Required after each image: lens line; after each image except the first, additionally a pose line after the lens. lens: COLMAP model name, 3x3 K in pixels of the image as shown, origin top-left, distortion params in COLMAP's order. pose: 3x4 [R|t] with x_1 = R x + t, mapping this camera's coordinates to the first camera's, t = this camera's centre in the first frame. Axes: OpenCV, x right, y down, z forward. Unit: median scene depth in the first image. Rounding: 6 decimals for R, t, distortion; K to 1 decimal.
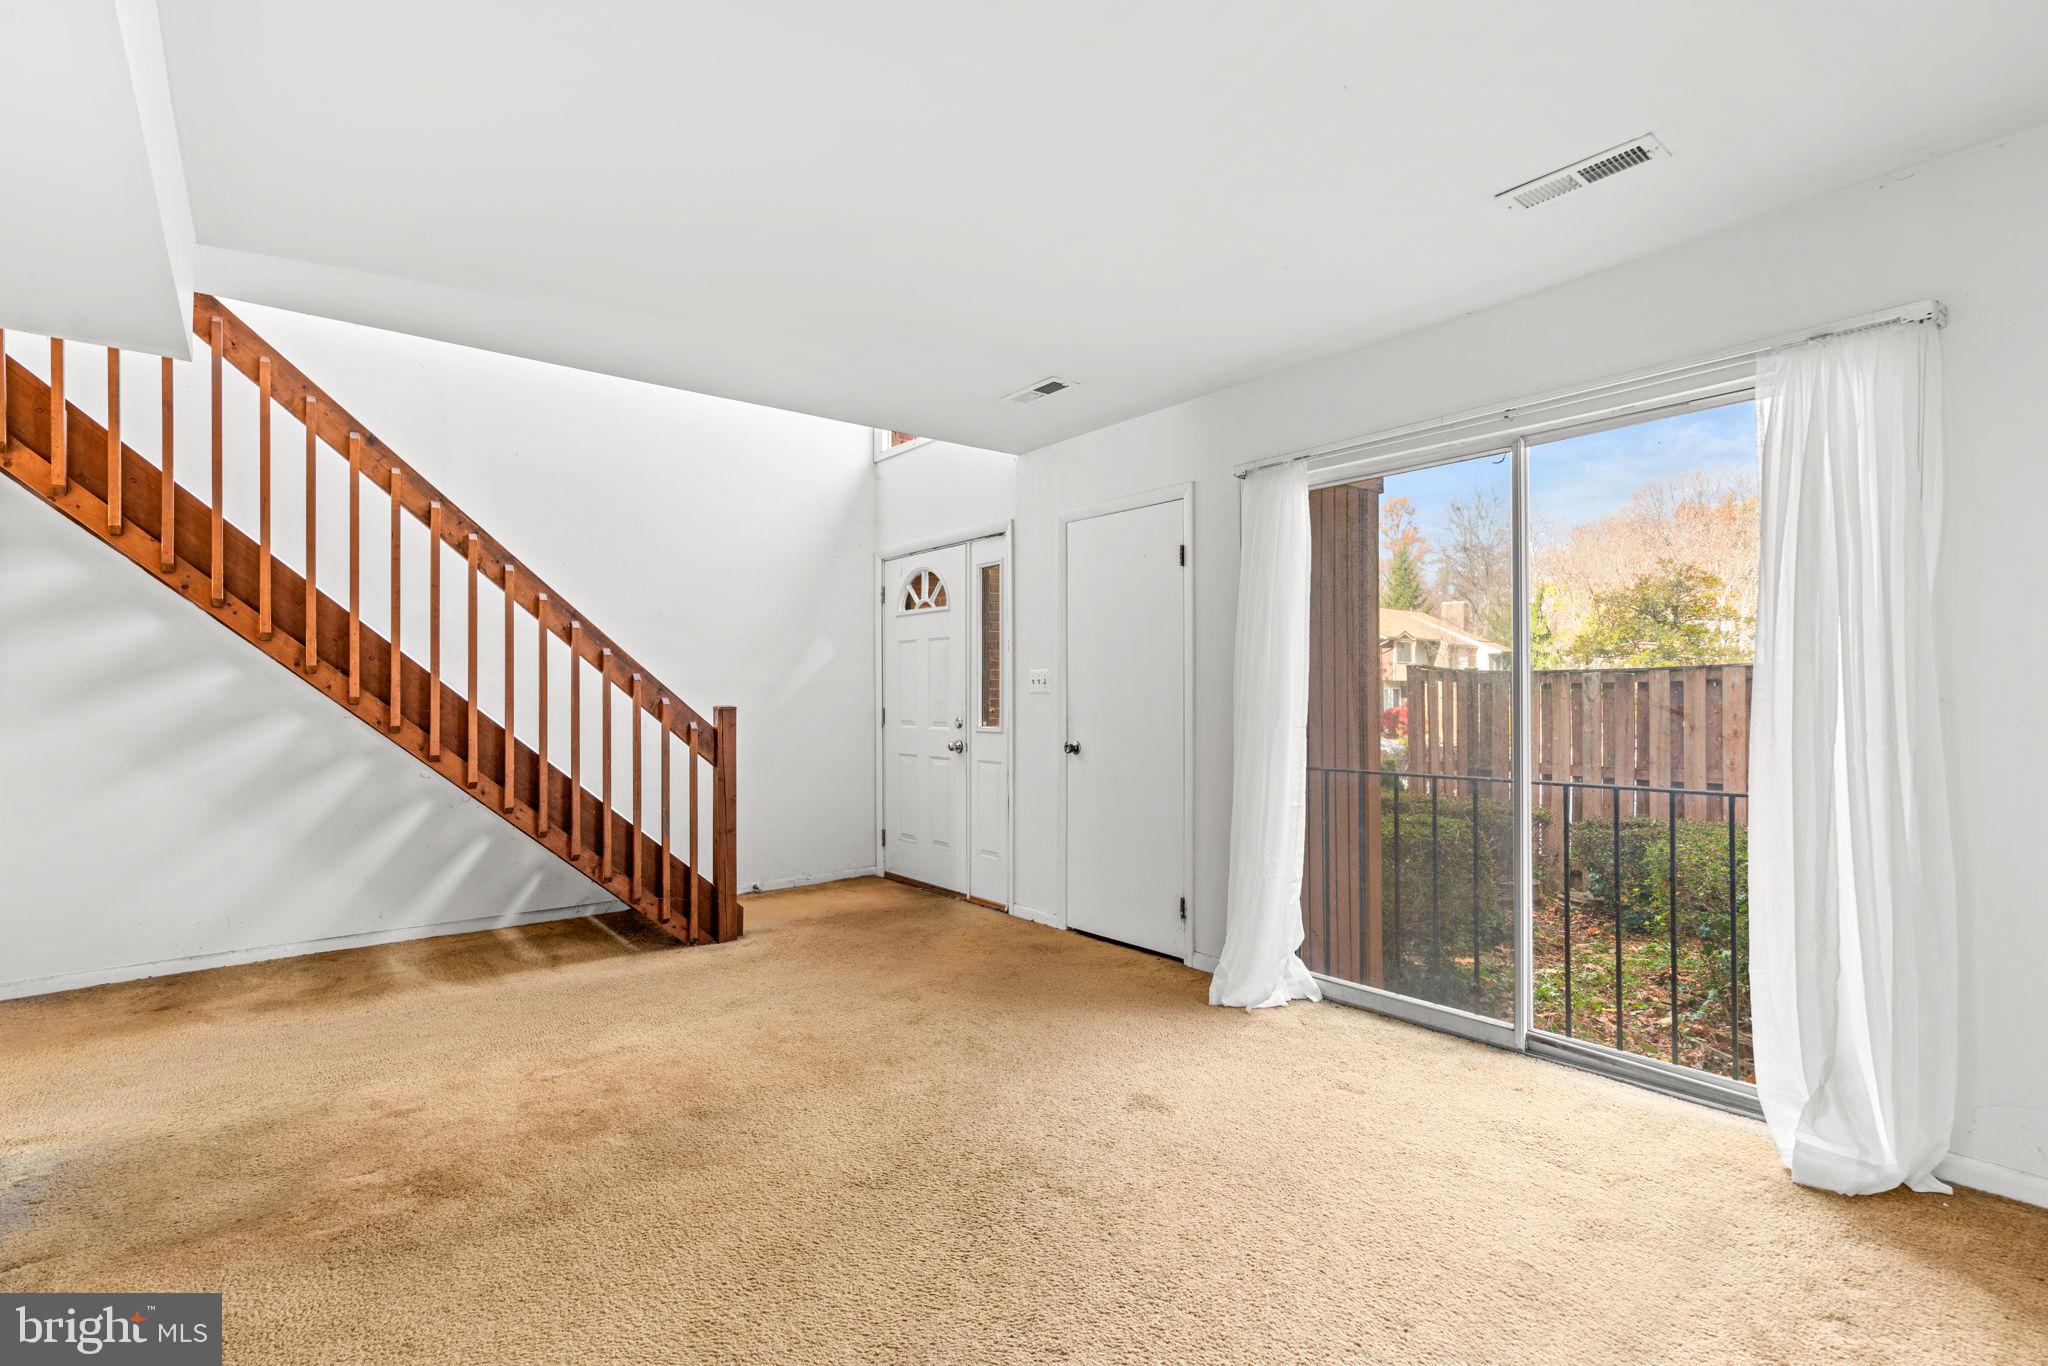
lens RADIAL K [[933.3, 0, 1026.3], [0, 933.3, 689.3], [0, 0, 1]] dist [-0.005800, 0.000881]
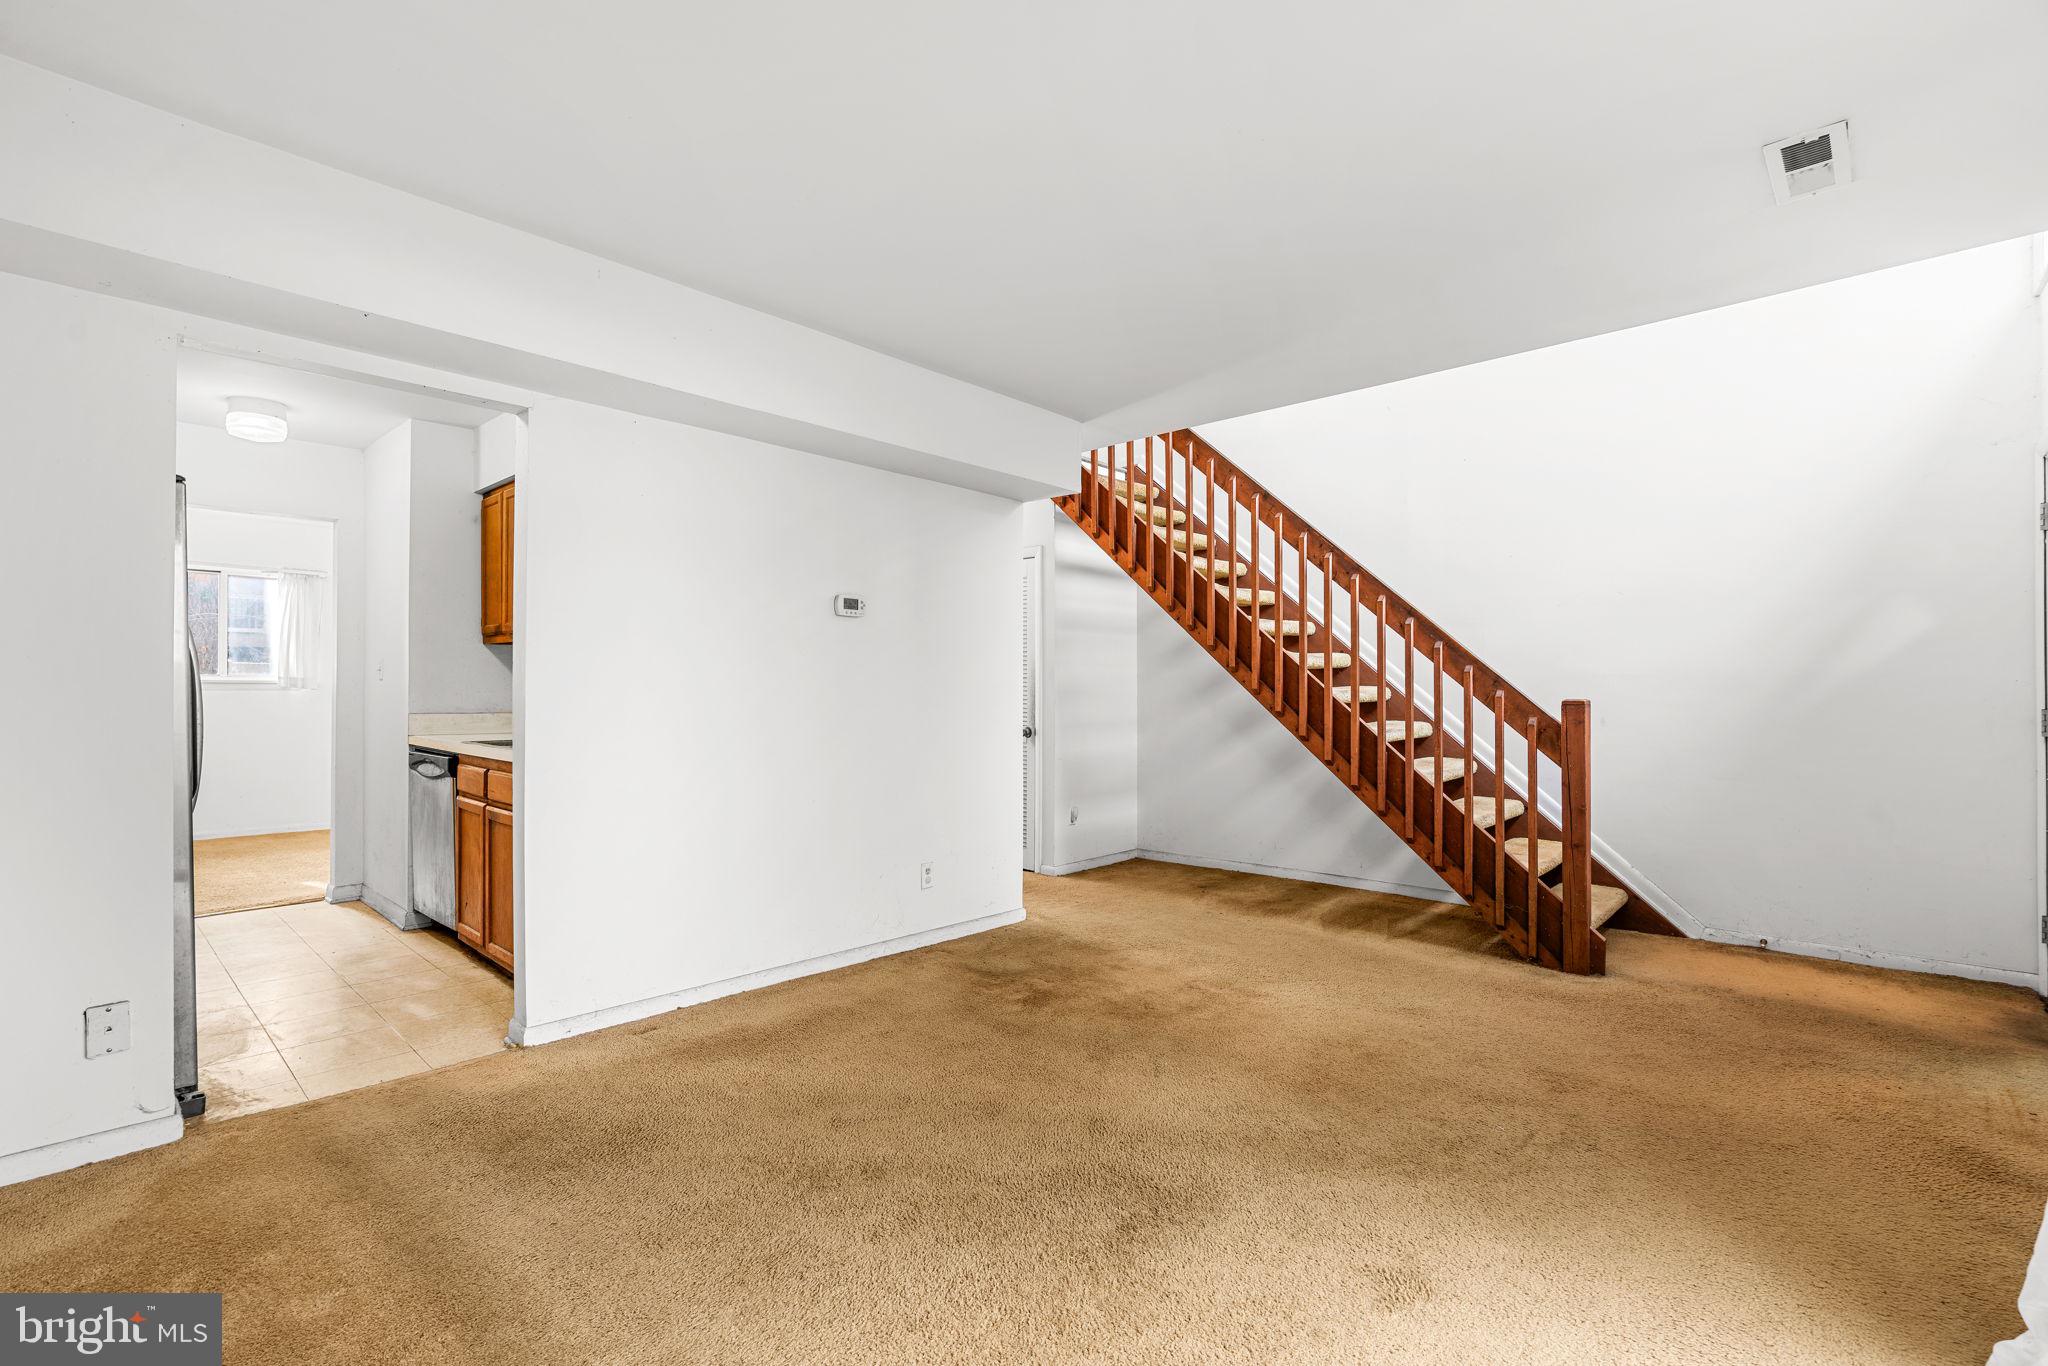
lens RADIAL K [[933.3, 0, 1027.1], [0, 933.3, 687.3], [0, 0, 1]] dist [-0.005800, 0.000881]
pose [[0.131798, 0.000768, -0.991276, 0.602174], [0.005958, 0.999981, 0.001567, 0.002686], [0.991259, -0.006112, 0.131791, 0.504681]]
